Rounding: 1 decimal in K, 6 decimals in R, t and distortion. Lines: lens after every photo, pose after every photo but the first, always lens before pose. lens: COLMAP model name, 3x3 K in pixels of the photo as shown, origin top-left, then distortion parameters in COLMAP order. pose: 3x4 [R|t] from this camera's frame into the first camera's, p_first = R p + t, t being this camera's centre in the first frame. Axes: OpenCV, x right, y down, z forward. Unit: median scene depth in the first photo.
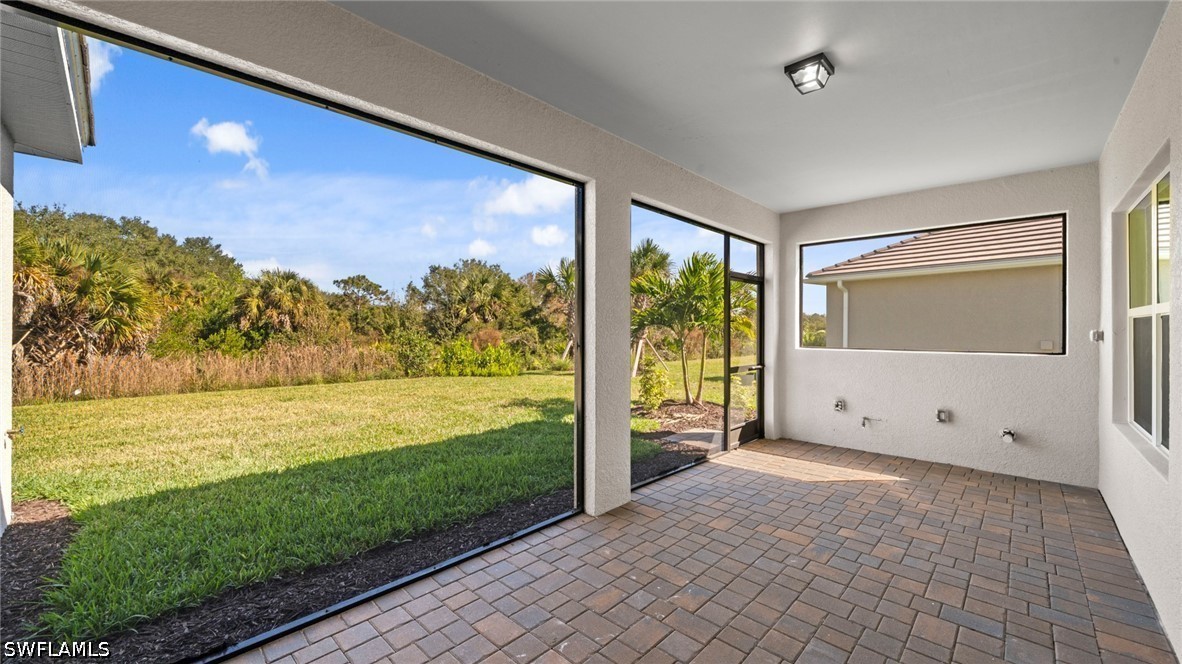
lens RADIAL K [[462.1, 0, 589.8], [0, 462.1, 333.4], [0, 0, 1]] dist [-0.003729, -0.000306]
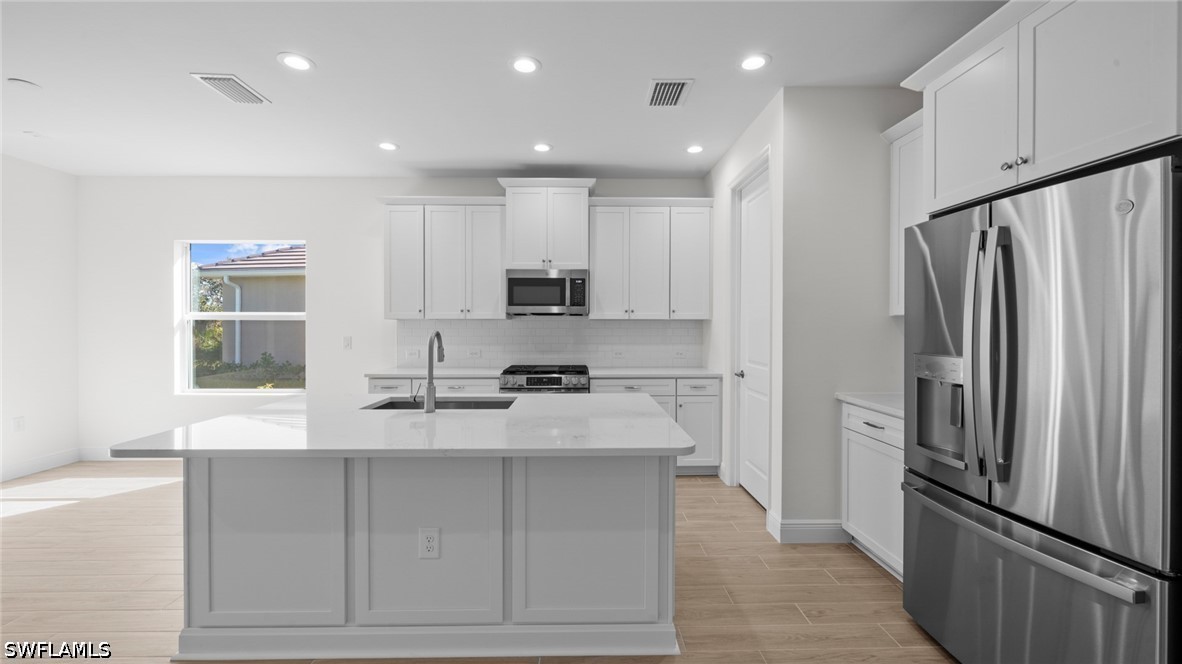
lens RADIAL K [[462.1, 0, 589.3], [0, 462.1, 325.8], [0, 0, 1]] dist [-0.003729, -0.000306]
pose [[0.711234, -0.004411, 0.702941, 0.200127], [0.008771, 0.999958, -0.002600, -0.000158], [-0.702901, 0.008015, 0.711243, -0.112728]]
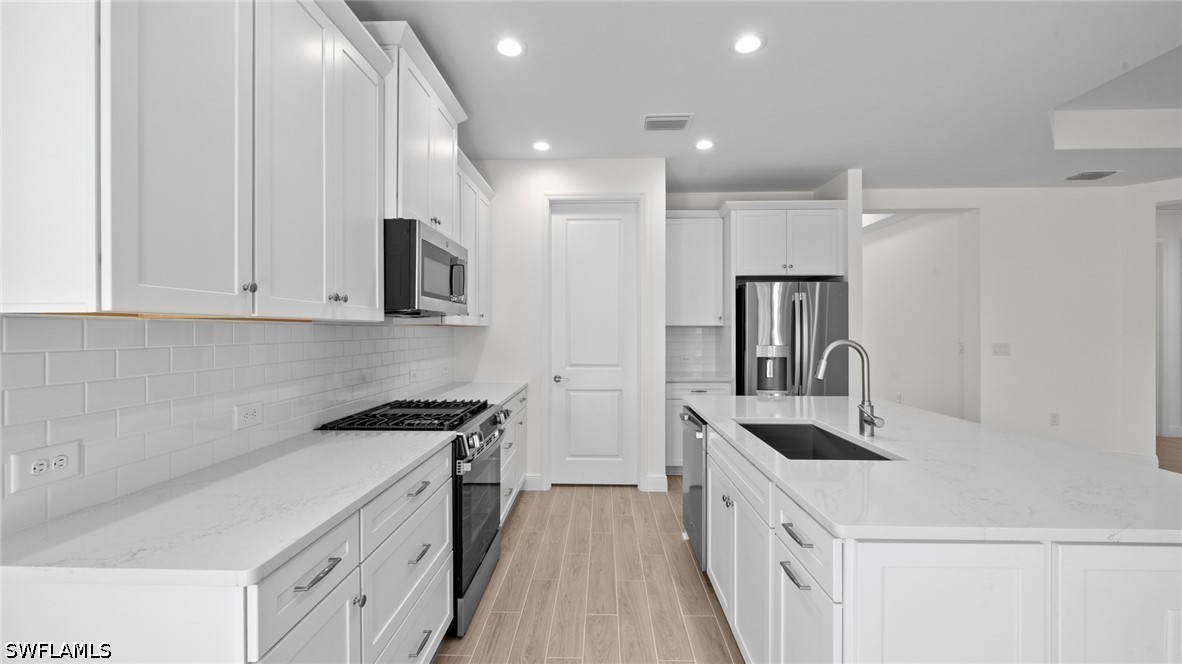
lens RADIAL K [[462.1, 0, 588.2], [0, 462.1, 332.0], [0, 0, 1]] dist [-0.003729, -0.000306]
pose [[-0.662814, -0.003586, 0.748776, 0.214839], [0.008086, 0.999896, 0.011946, -0.002249], [-0.748741, 0.013972, -0.662716, 0.057359]]
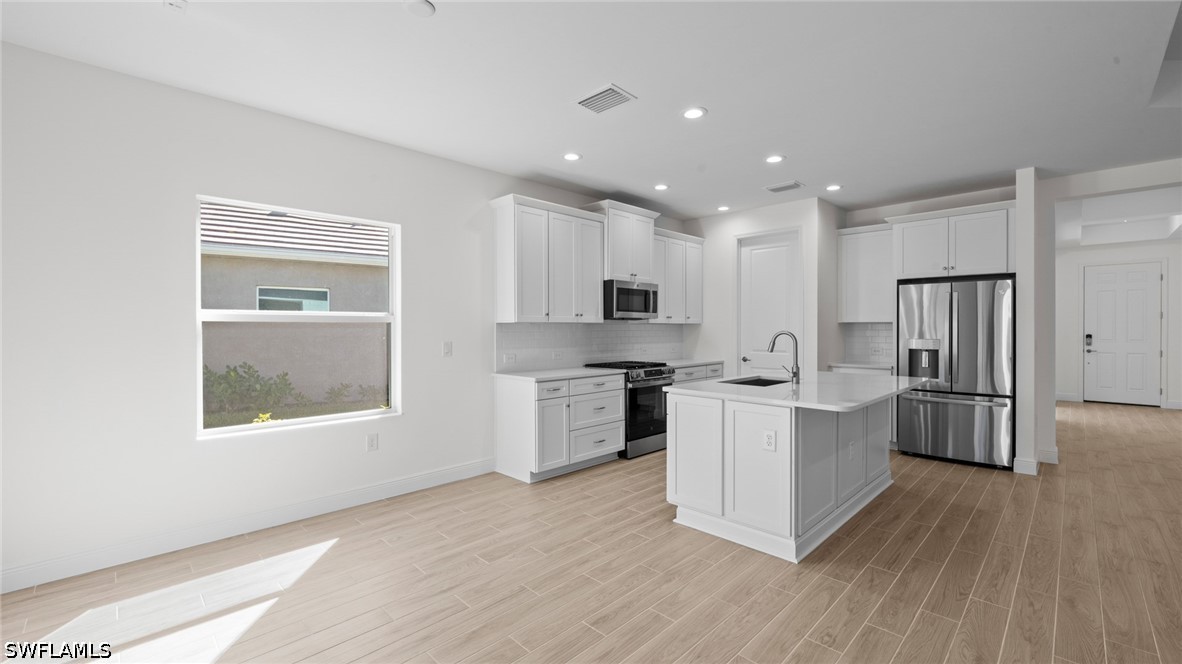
lens RADIAL K [[490.1, 0, 592.5], [0, 490.1, 328.8], [0, 0, 1]] dist [-0.003277, -0.001364]
pose [[0.024299, -0.005113, 0.999692, 0.092310], [0.012602, 0.999909, 0.004808, -0.001864], [-0.999625, 0.012482, 0.024361, 0.030349]]
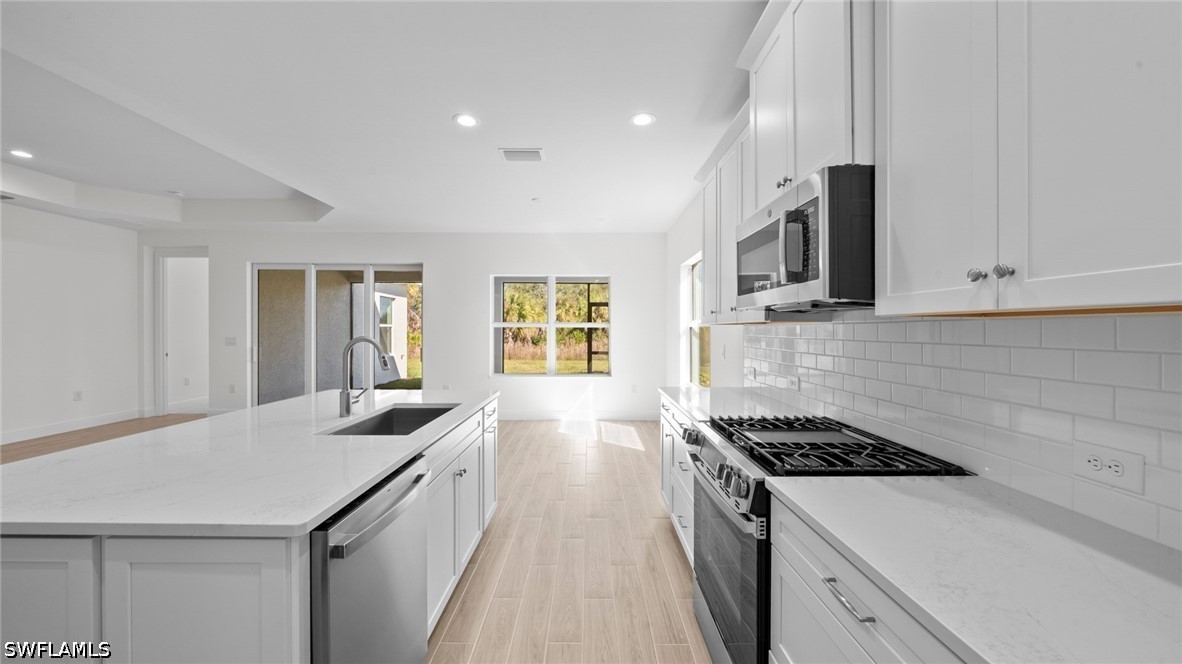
lens RADIAL K [[429.9, 0, 580.0], [0, 429.9, 328.8], [0, 0, 1]] dist [-0.008913, -0.000259]
pose [[0.673304, -0.001677, -0.739364, 0.335470], [-0.008640, 0.999911, -0.010136, -0.000704], [0.739315, 0.013212, 0.673230, -0.050794]]
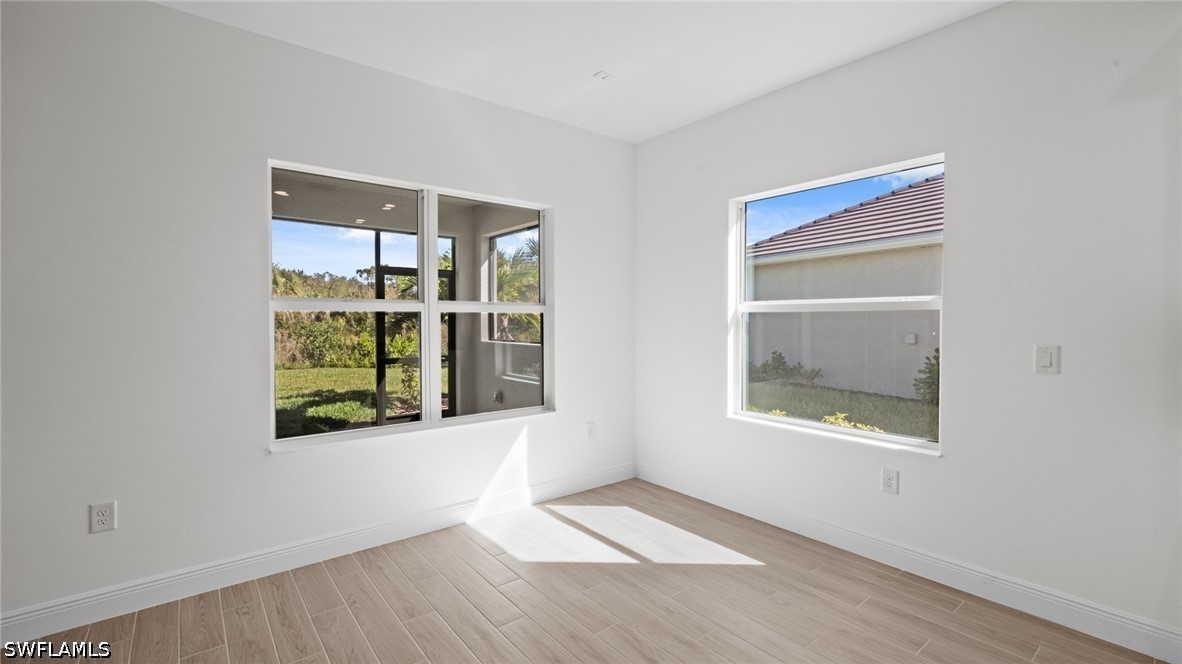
lens RADIAL K [[509.2, 0, 593.0], [0, 509.2, 335.2], [0, 0, 1]] dist [-0.014218, -0.000560]
pose [[0.991827, 0.004244, -0.127516, 0.191864], [-0.001512, 0.999767, 0.021513, -0.000917], [0.127577, -0.021144, 0.991603, -0.014285]]
